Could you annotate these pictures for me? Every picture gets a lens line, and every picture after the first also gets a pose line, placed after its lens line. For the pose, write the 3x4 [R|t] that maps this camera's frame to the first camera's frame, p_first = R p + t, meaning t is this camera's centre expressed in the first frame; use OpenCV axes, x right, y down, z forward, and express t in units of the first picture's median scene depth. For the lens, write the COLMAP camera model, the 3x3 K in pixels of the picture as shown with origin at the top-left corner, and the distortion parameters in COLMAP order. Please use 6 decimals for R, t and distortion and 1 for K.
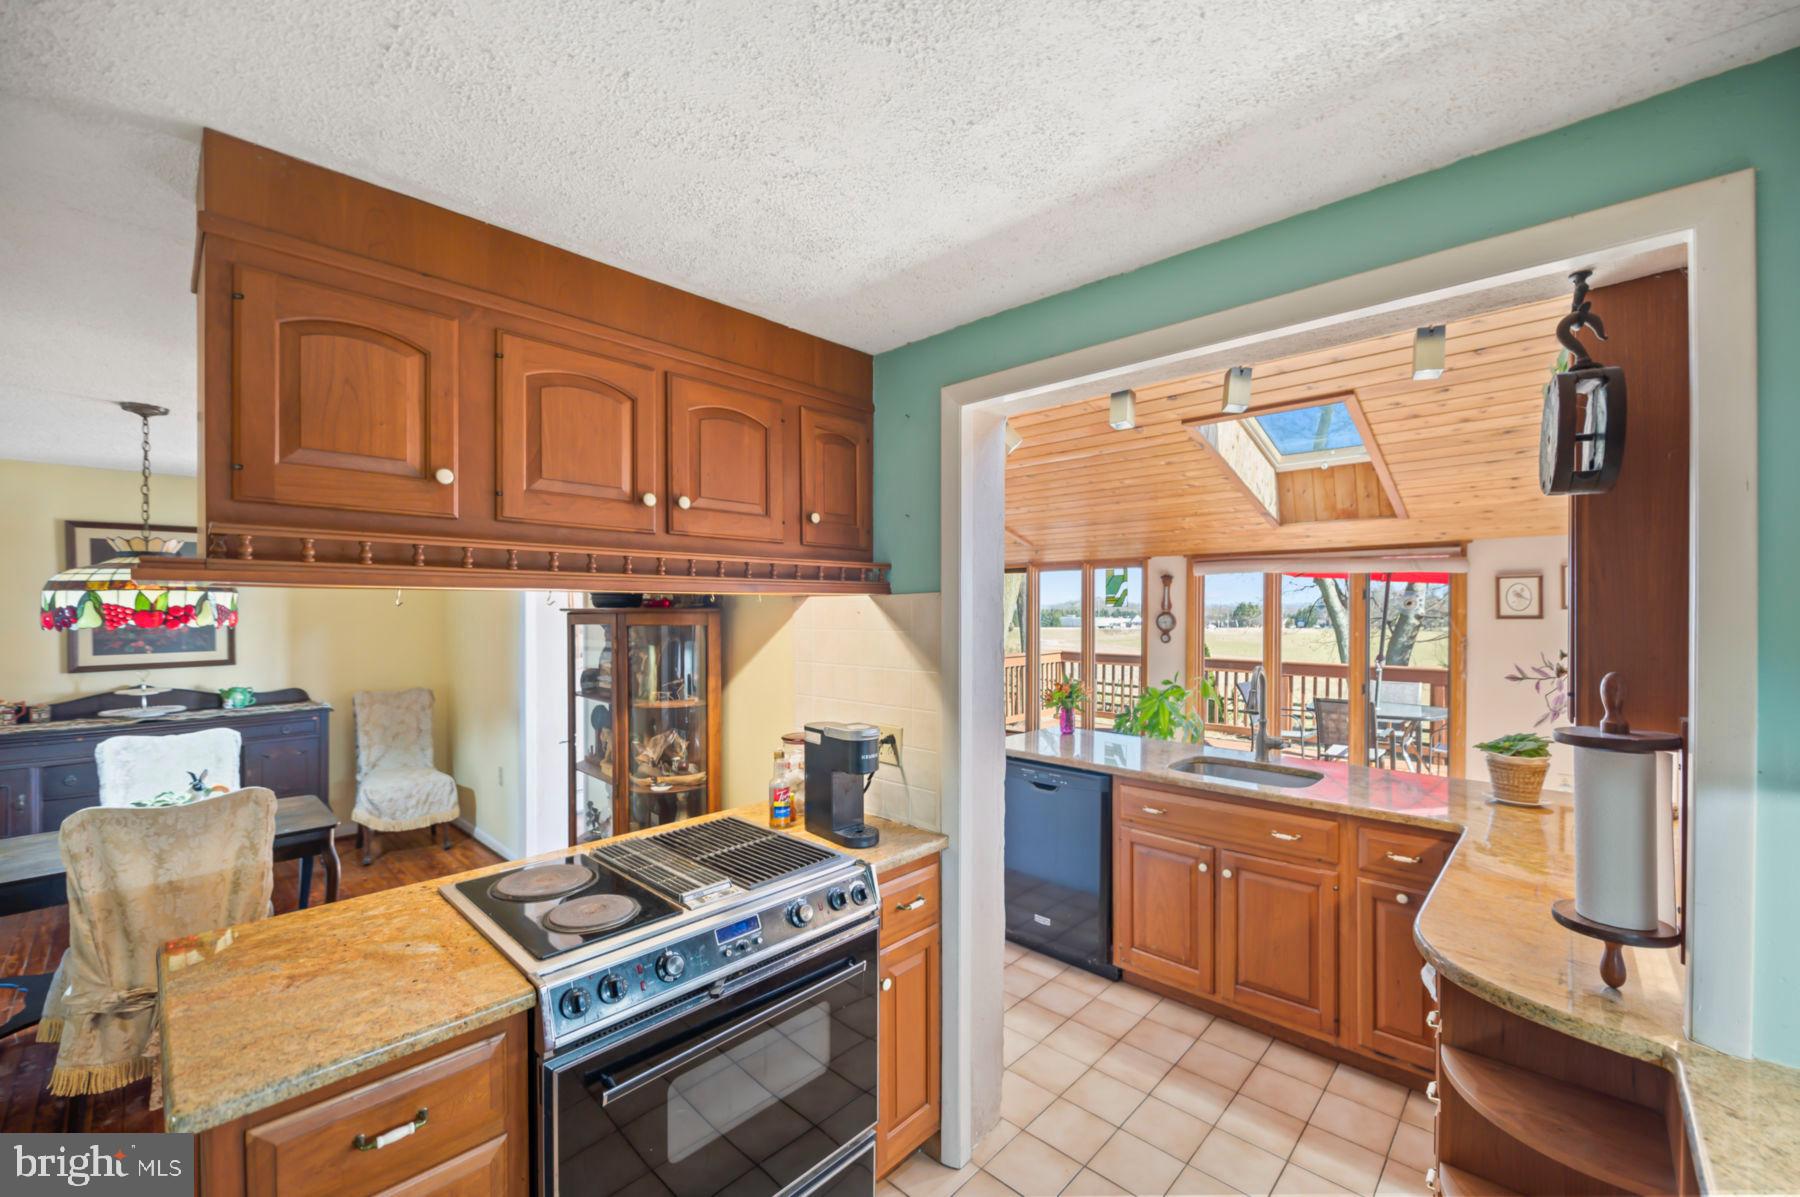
lens RADIAL K [[716.6, 0, 909.7], [0, 716.6, 617.4], [0, 0, 1]] dist [-0.000809, -0.000181]
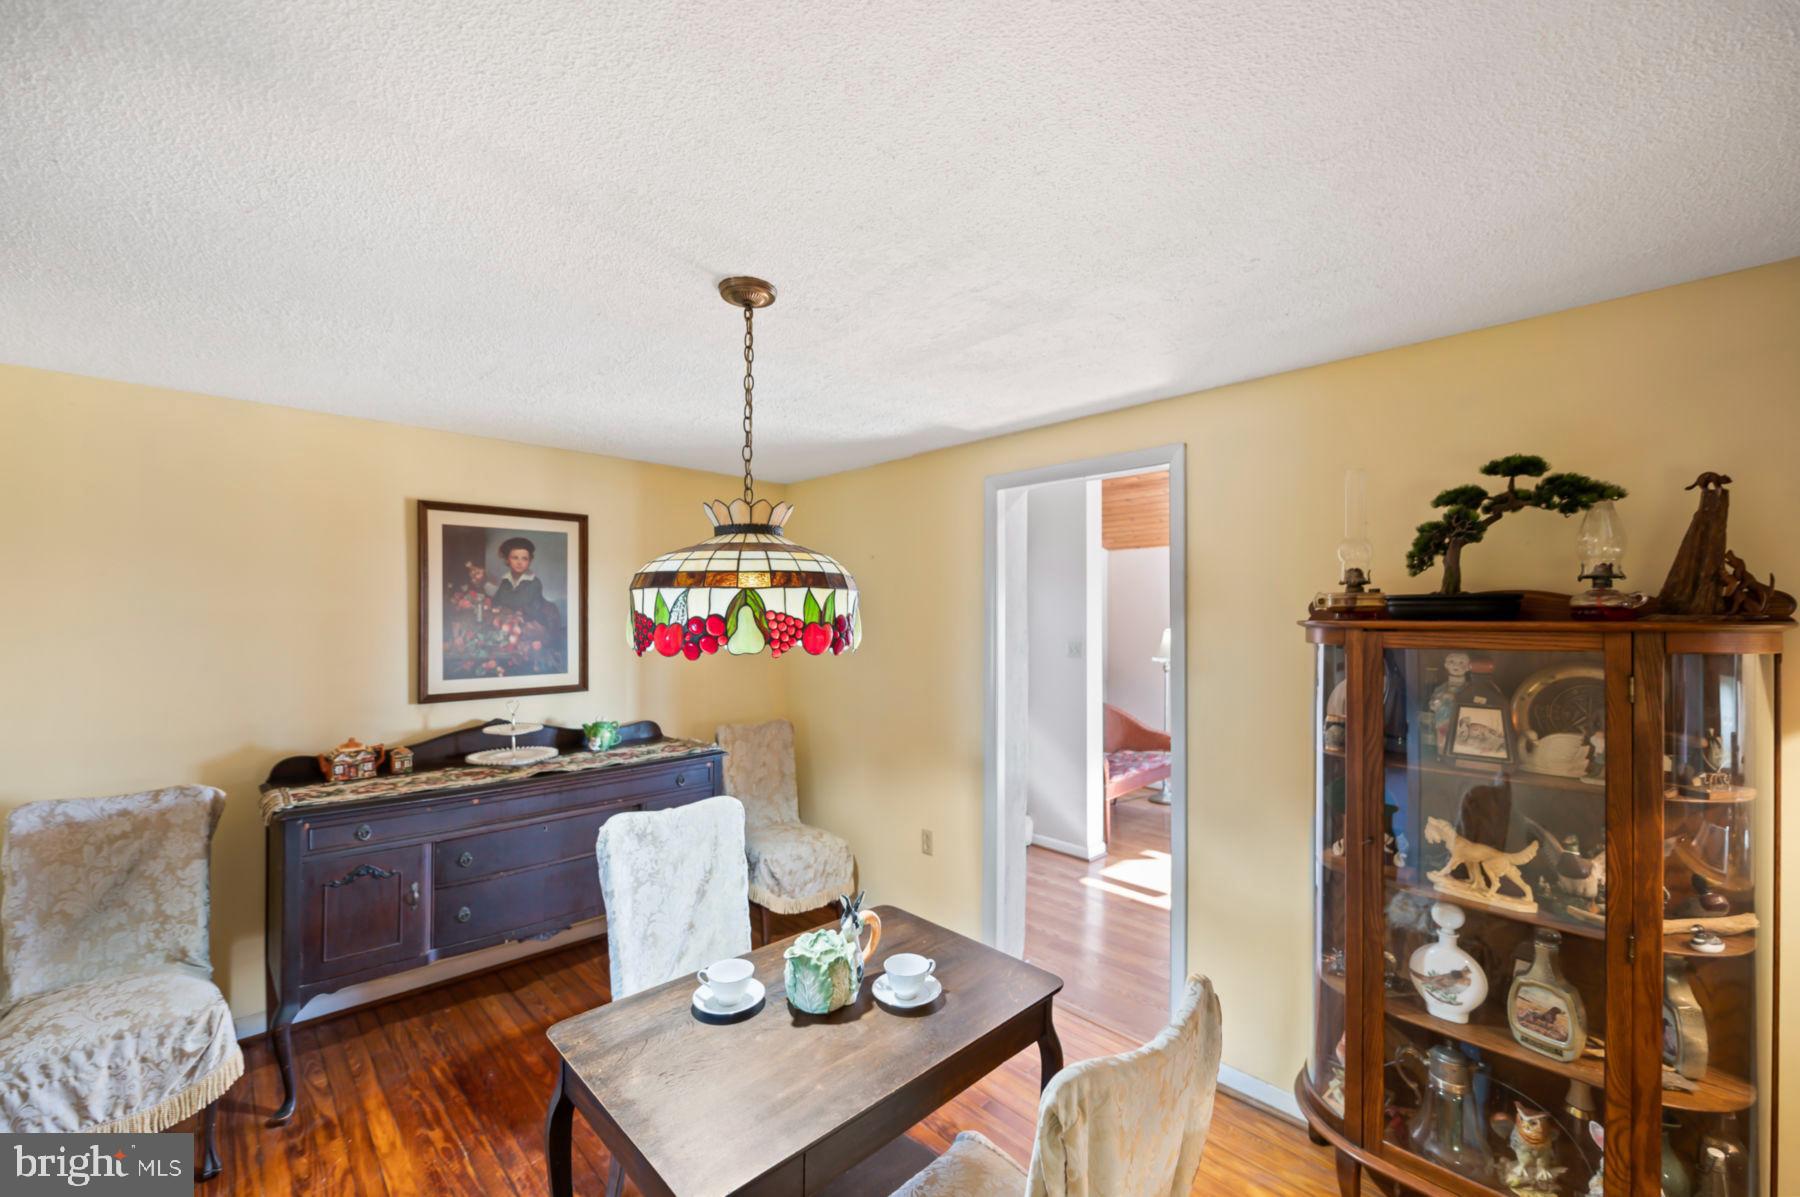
lens RADIAL K [[733.7, 0, 931.8], [0, 733.7, 621.7], [0, 0, 1]] dist [-0.000871, -0.000039]
pose [[0.998687, 0.002500, -0.051160, -0.568661], [-0.002883, 0.999968, -0.007415, -0.003693], [0.051139, 0.007553, 0.998663, 0.248348]]
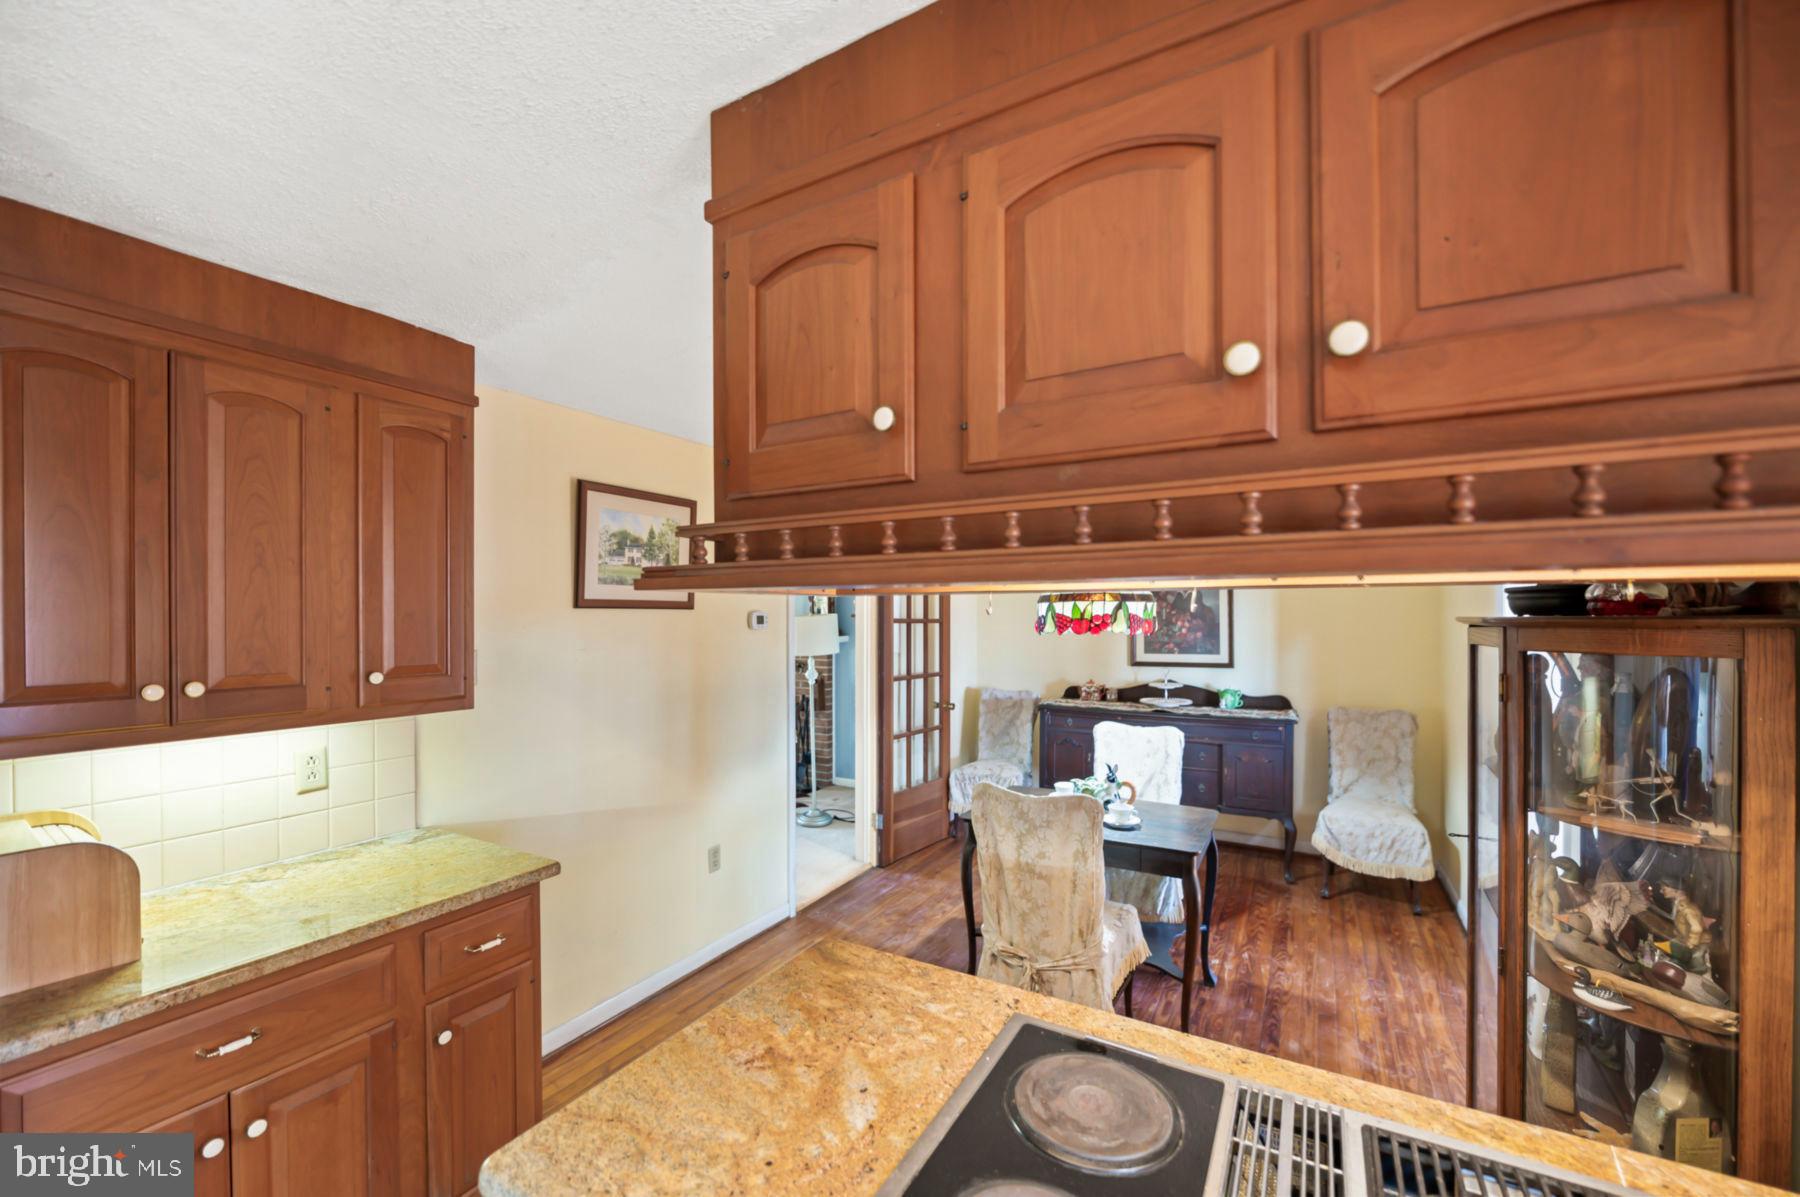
lens RADIAL K [[716.6, 0, 909.7], [0, 716.6, 617.4], [0, 0, 1]] dist [-0.000809, -0.000181]
pose [[0.241569, 0.000794, -0.970383, -0.000390], [-0.012519, 0.999919, -0.002298, -0.003080], [0.970303, 0.012704, 0.241559, 0.272185]]
